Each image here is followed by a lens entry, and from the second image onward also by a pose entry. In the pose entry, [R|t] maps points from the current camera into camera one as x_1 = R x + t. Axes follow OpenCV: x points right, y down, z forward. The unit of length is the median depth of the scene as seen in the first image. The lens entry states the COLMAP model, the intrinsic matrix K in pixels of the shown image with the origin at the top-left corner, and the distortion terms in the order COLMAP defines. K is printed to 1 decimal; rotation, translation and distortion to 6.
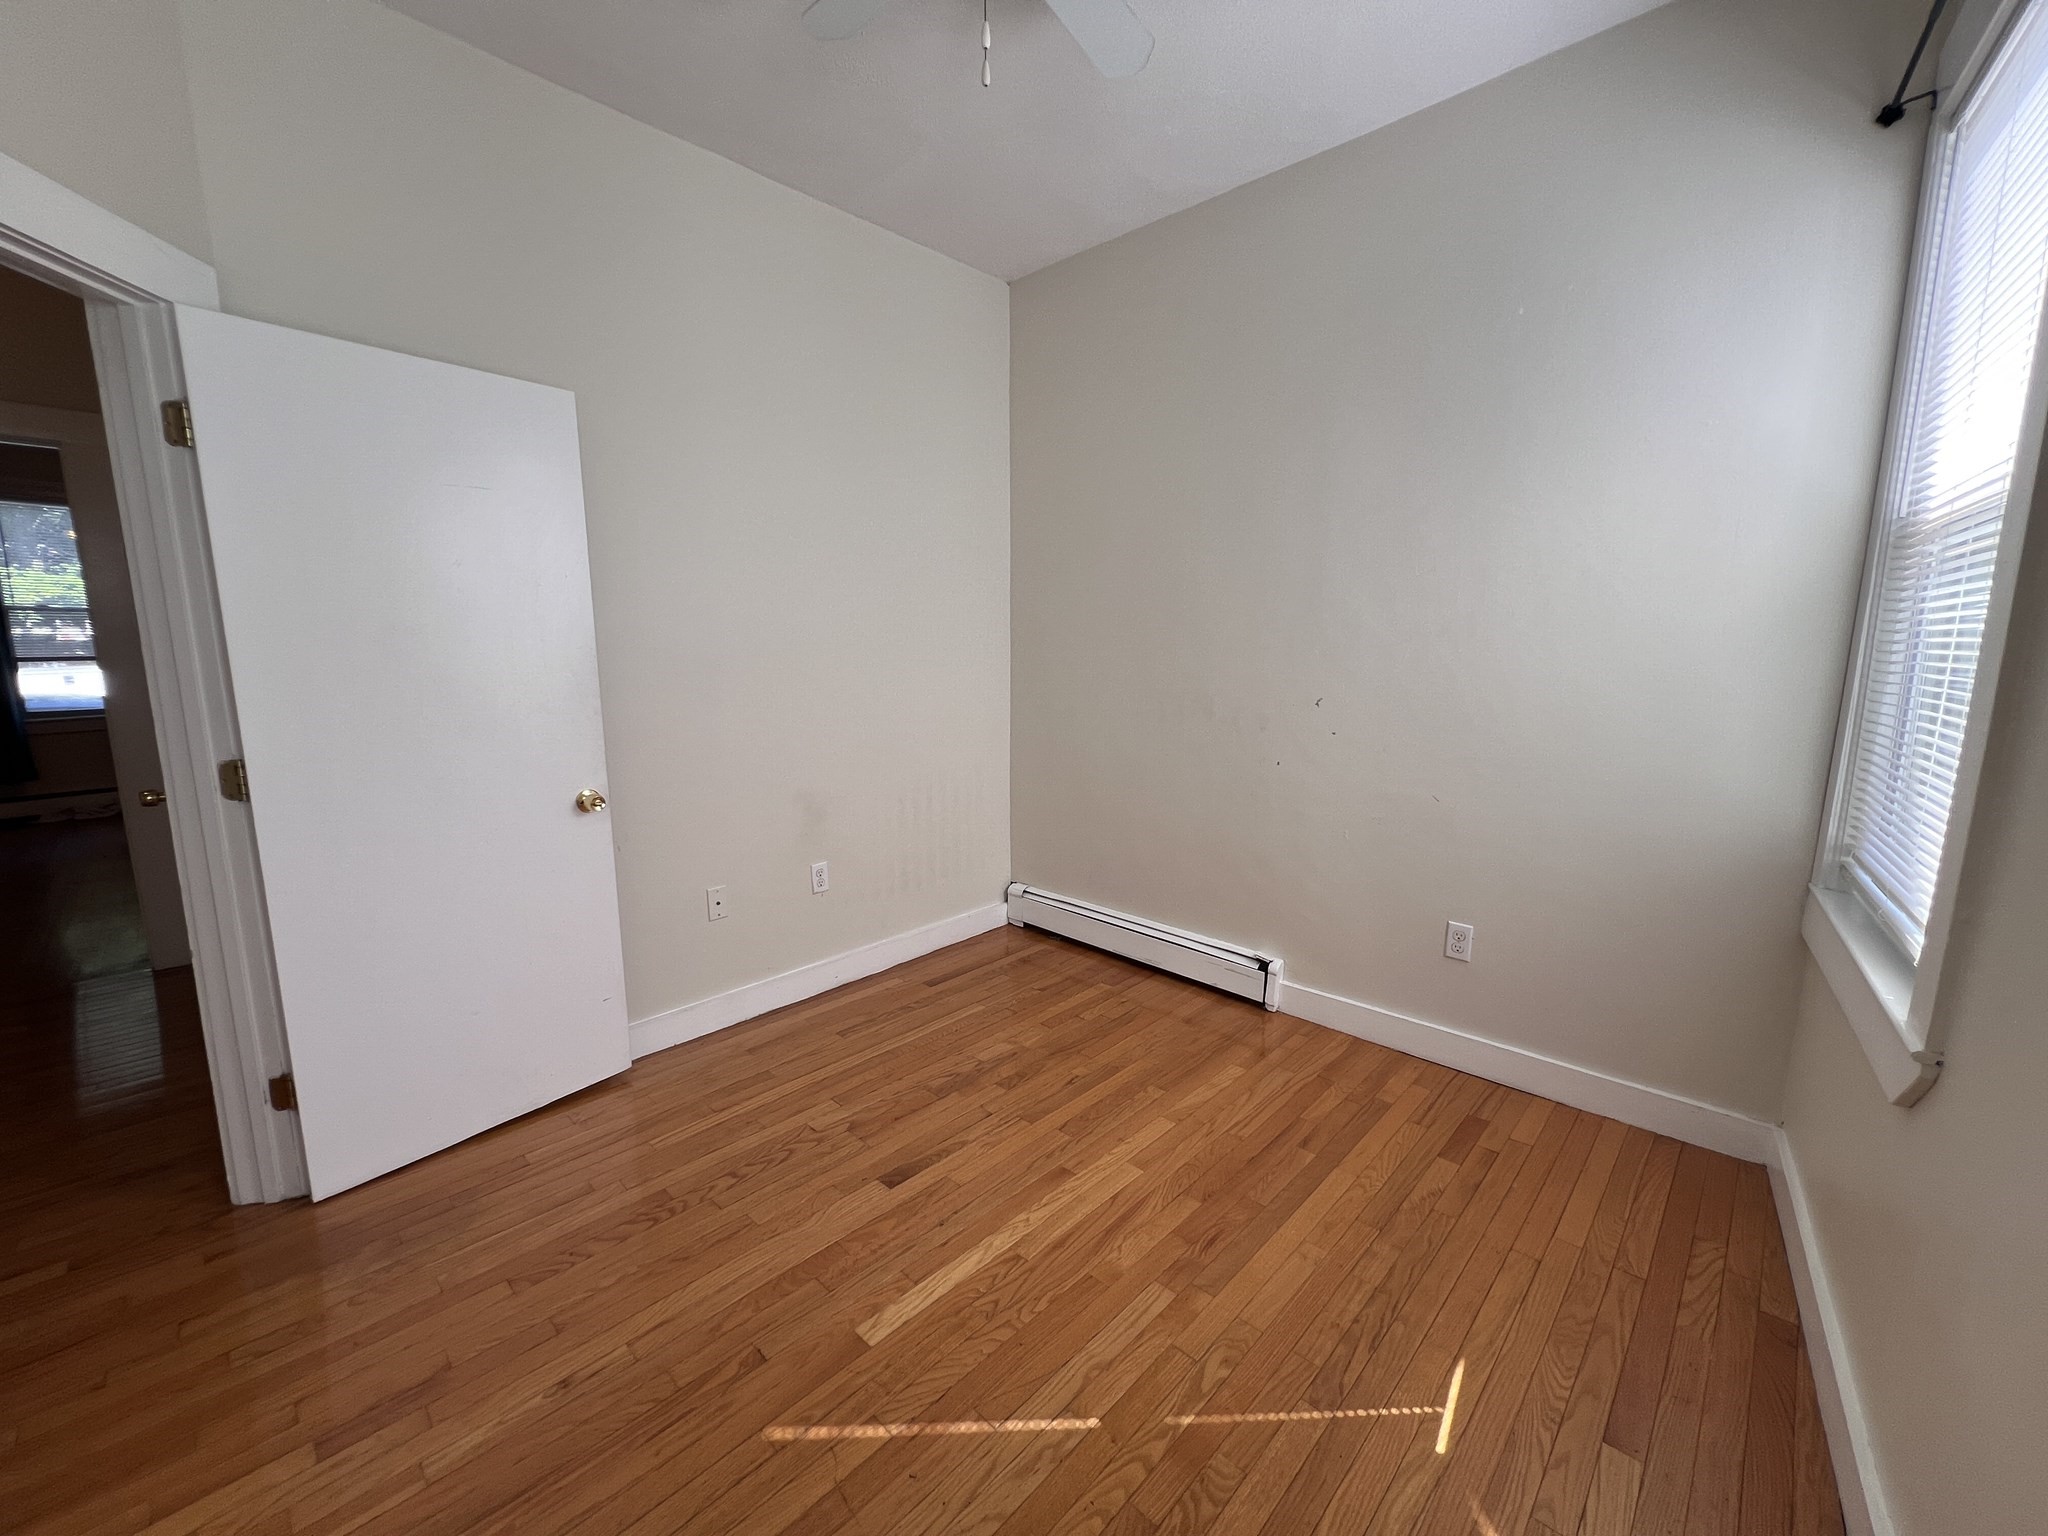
lens RADIAL K [[821.1, 0, 1026.9], [0, 821.1, 768.4], [0, 0, 1]] dist [-0.000071, 0.000021]
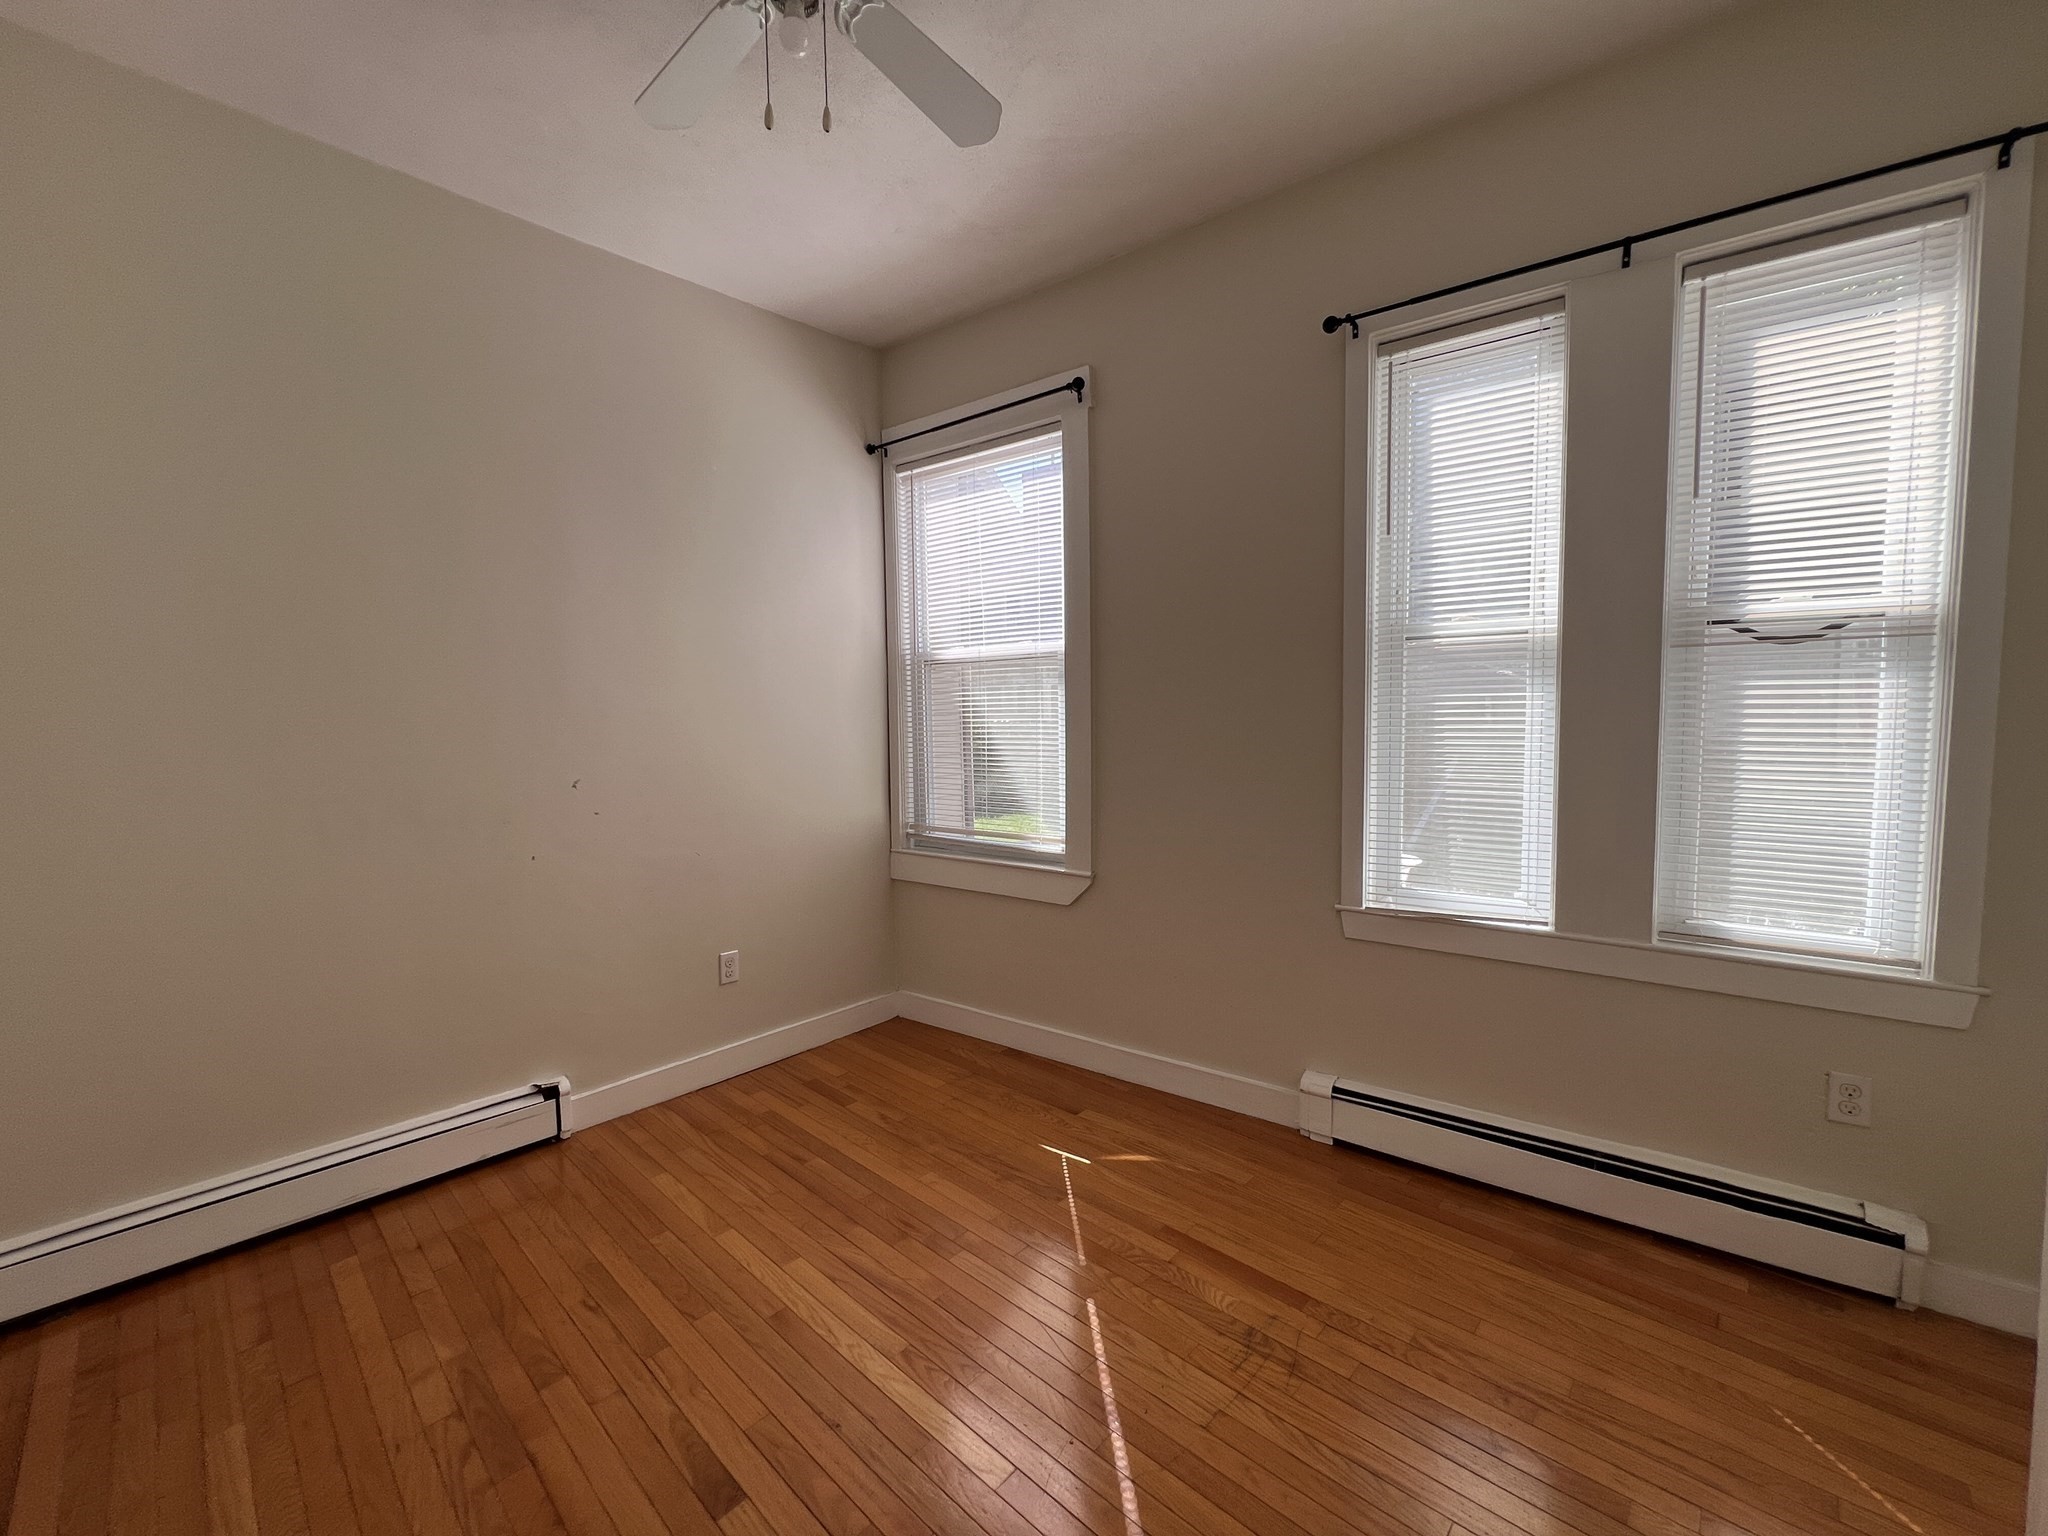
lens RADIAL K [[823.4, 0, 1024.0], [0, 823.4, 768.0], [0, 0, 1]] dist [0.000663, 0.000176]
pose [[-0.007238, -0.064603, 0.997885, -0.846191], [0.167320, 0.983764, 0.064903, -0.104454], [-0.985876, 0.167436, 0.003689, 0.679024]]
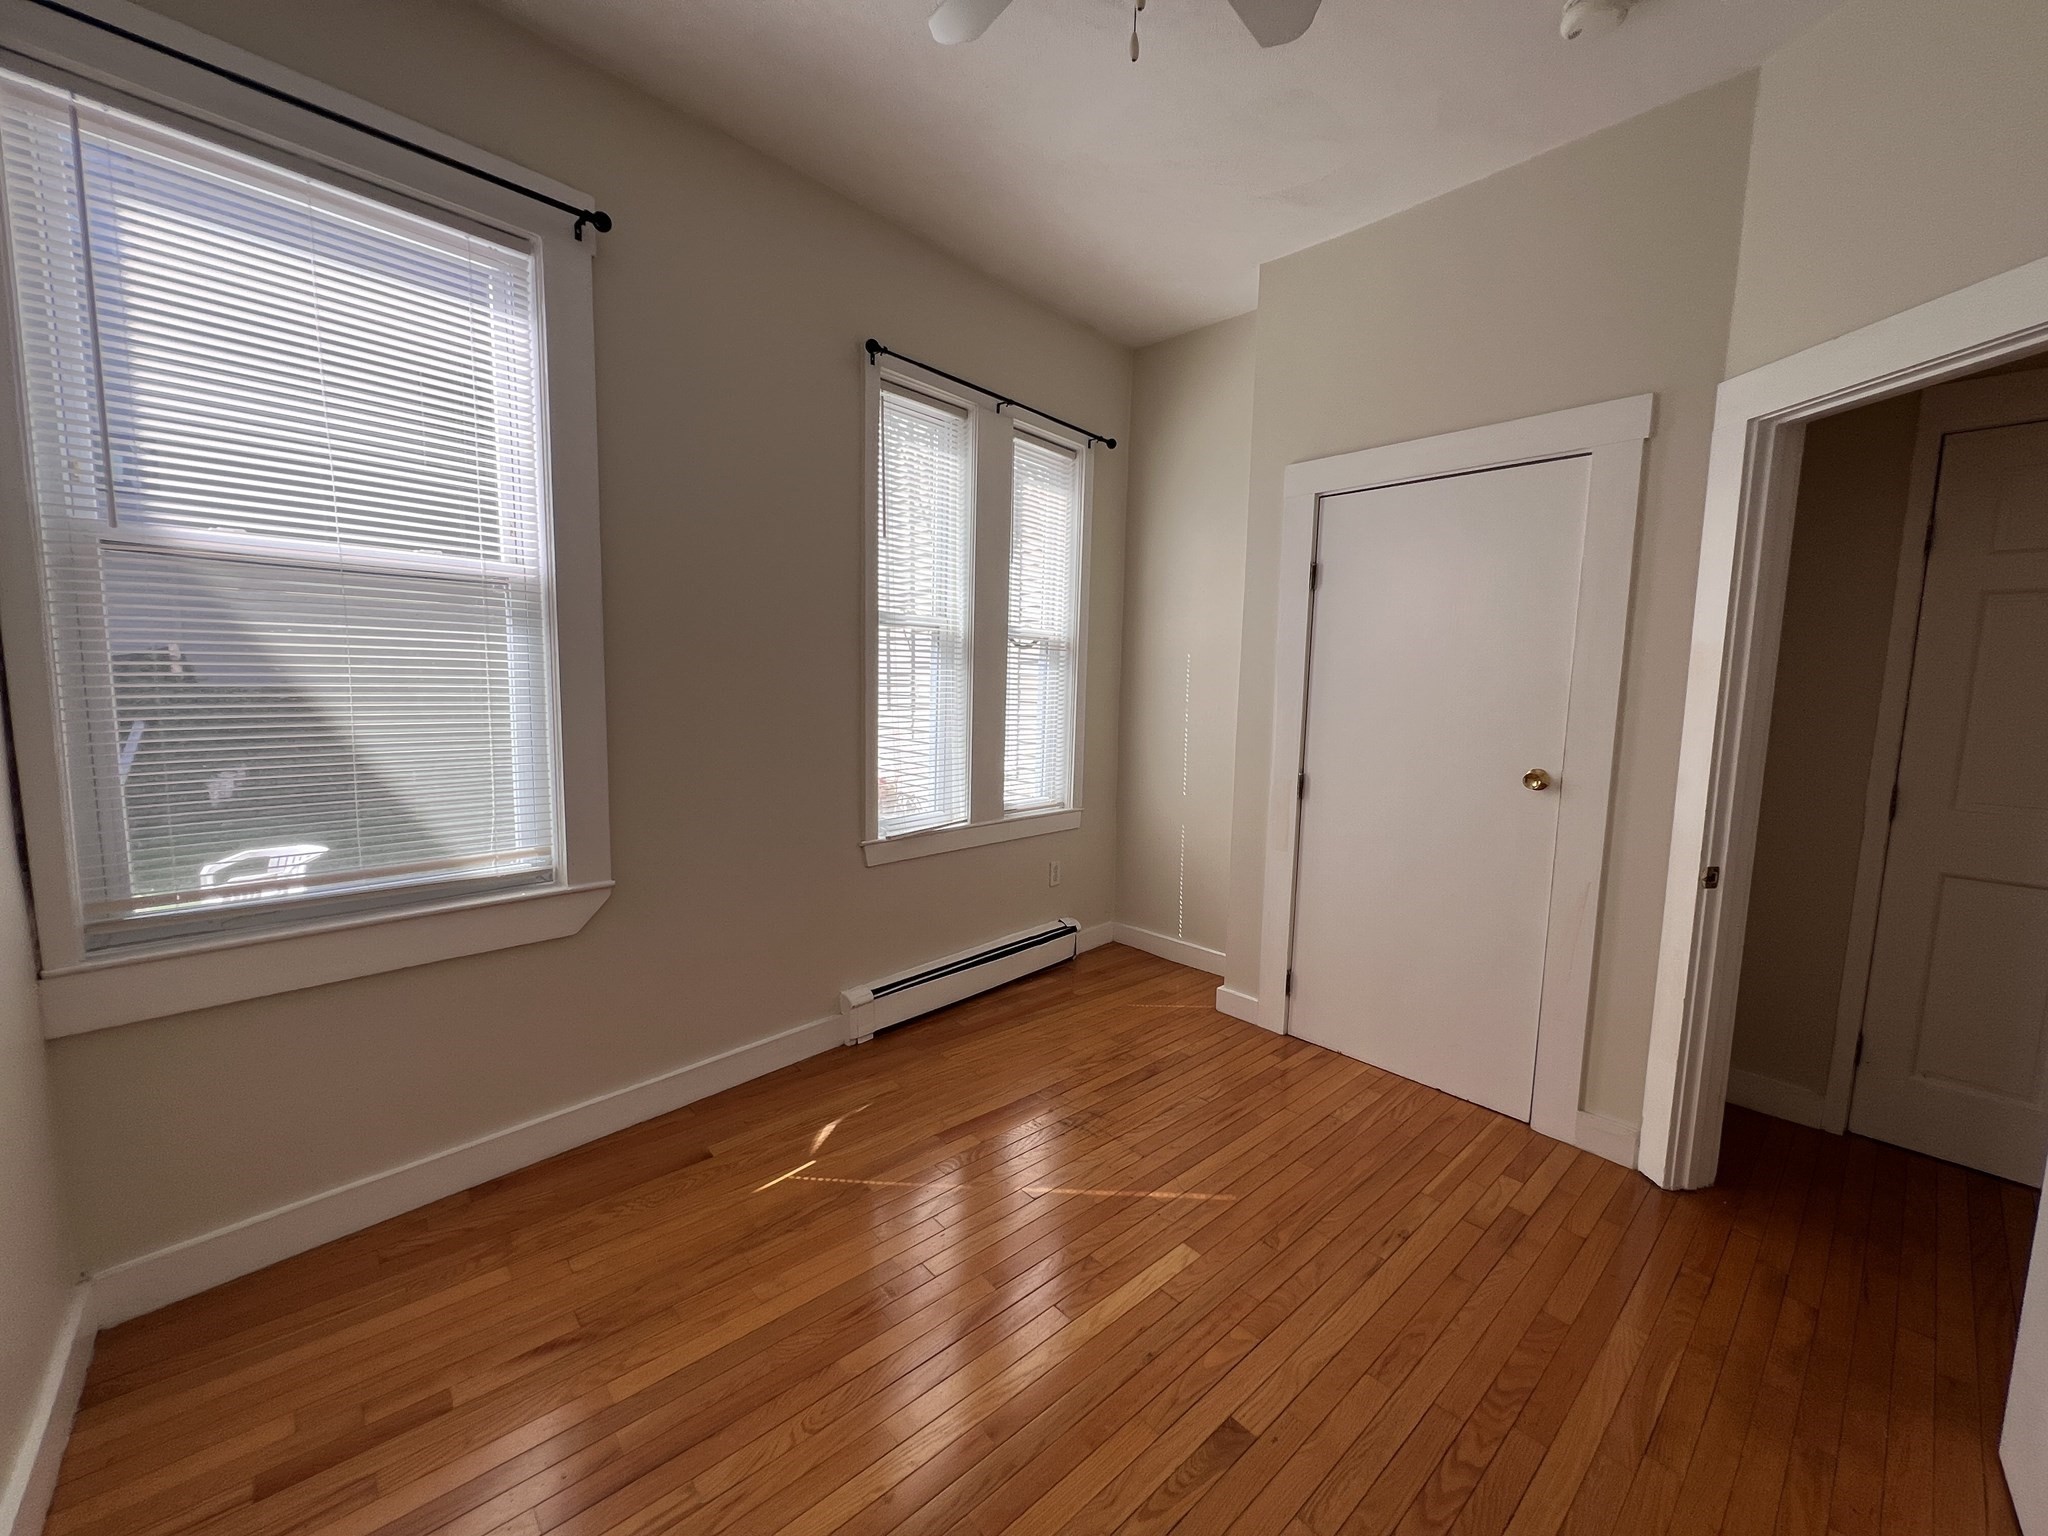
lens RADIAL K [[822.9, 0, 1027.6], [0, 822.9, 768.5], [0, 0, 1]] dist [0.001515, 0.000303]
pose [[-0.996315, -0.032850, 0.079233, -0.023045], [-0.011047, 0.965207, 0.261254, -0.260090], [-0.085059, 0.259416, -0.962013, 1.625483]]
